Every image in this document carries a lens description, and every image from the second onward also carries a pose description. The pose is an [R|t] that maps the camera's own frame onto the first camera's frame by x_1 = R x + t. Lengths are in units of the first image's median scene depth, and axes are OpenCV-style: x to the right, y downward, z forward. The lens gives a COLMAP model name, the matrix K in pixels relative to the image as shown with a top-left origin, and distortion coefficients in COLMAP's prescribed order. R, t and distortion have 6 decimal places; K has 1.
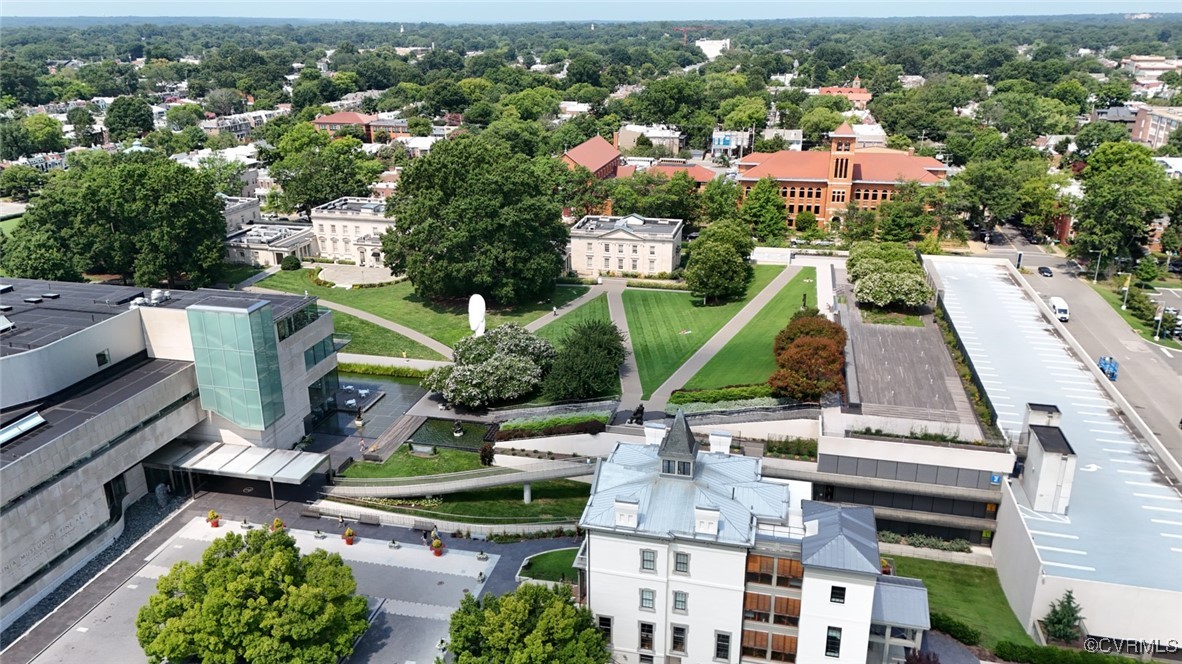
lens RADIAL K [[877.5, 0, 591.0], [0, 877.5, 332.0], [0, 0, 1]] dist [0.075029, -0.050622]
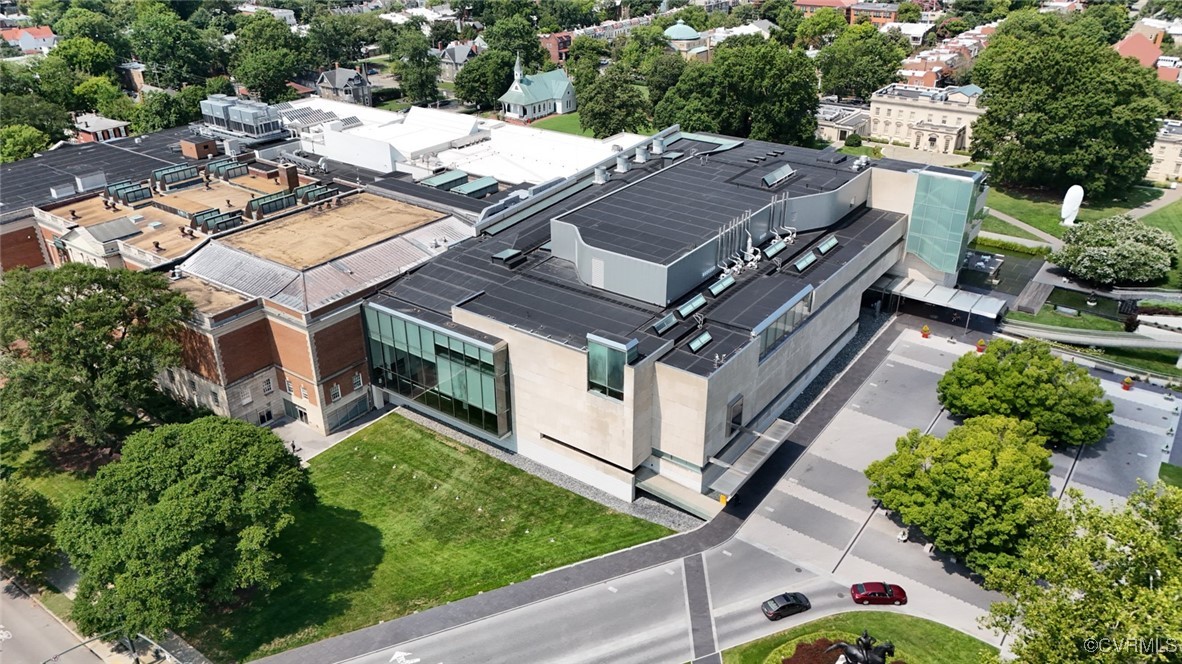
lens RADIAL K [[877.5, 0, 591.0], [0, 877.5, 332.0], [0, 0, 1]] dist [0.075029, -0.050622]
pose [[0.924007, 0.174522, -0.340225, -0.269558], [-0.129316, 0.979965, 0.151477, 0.044352], [0.359845, -0.095969, 0.928063, -0.268192]]
